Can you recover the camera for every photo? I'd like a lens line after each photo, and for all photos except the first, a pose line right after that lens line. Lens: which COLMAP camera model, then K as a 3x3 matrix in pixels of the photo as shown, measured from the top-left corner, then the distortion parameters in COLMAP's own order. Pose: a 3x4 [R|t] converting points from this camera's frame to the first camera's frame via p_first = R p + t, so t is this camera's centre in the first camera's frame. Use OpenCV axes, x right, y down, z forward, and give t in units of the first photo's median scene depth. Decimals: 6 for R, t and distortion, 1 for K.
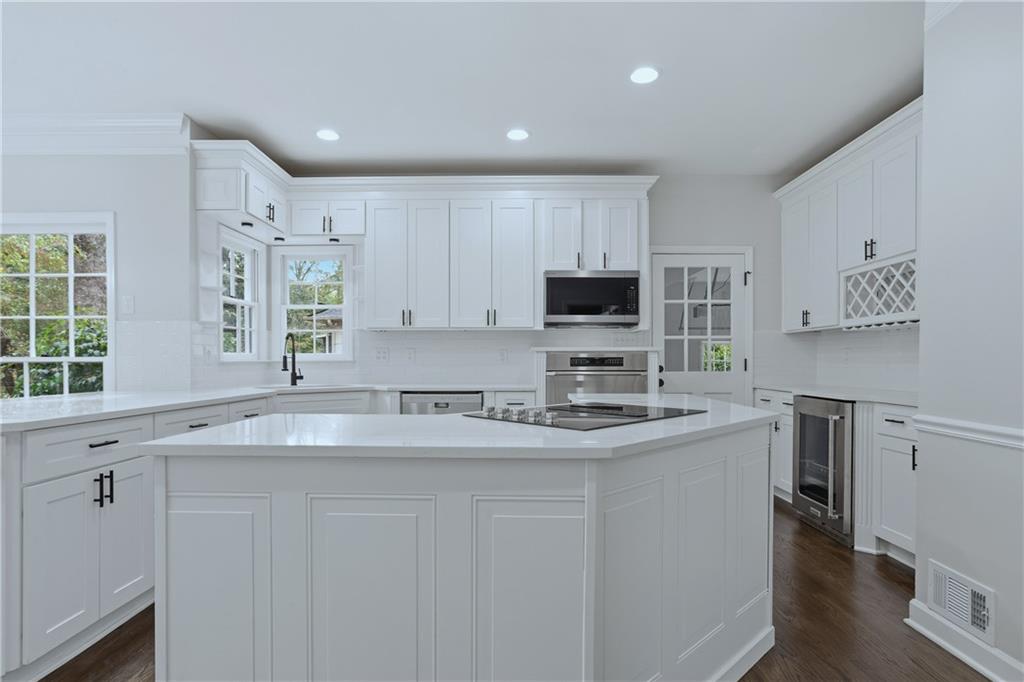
lens RADIAL K [[511.2, 0, 516.9], [0, 511.2, 350.8], [0, 0, 1]] dist [-0.021451, 0.003907]
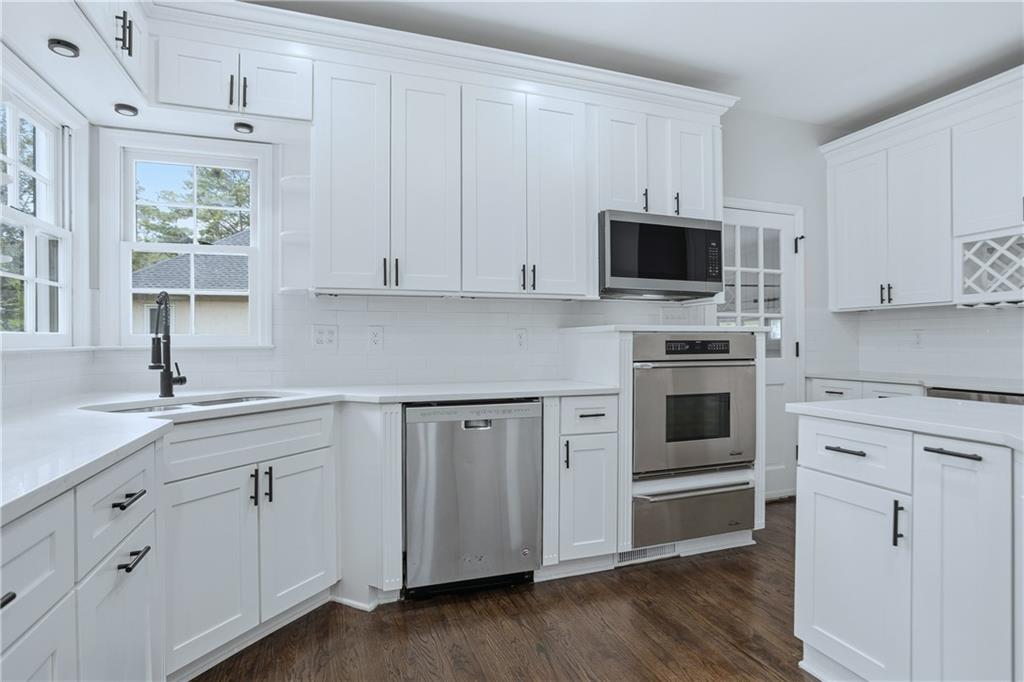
lens RADIAL K [[511.2, 0, 518.1], [0, 511.2, 330.8], [0, 0, 1]] dist [-0.021451, 0.003907]
pose [[0.944773, 0.006002, 0.327670, -0.268322], [-0.004423, 0.999975, -0.005564, 0.004258], [-0.327695, 0.003808, 0.944776, 0.406580]]
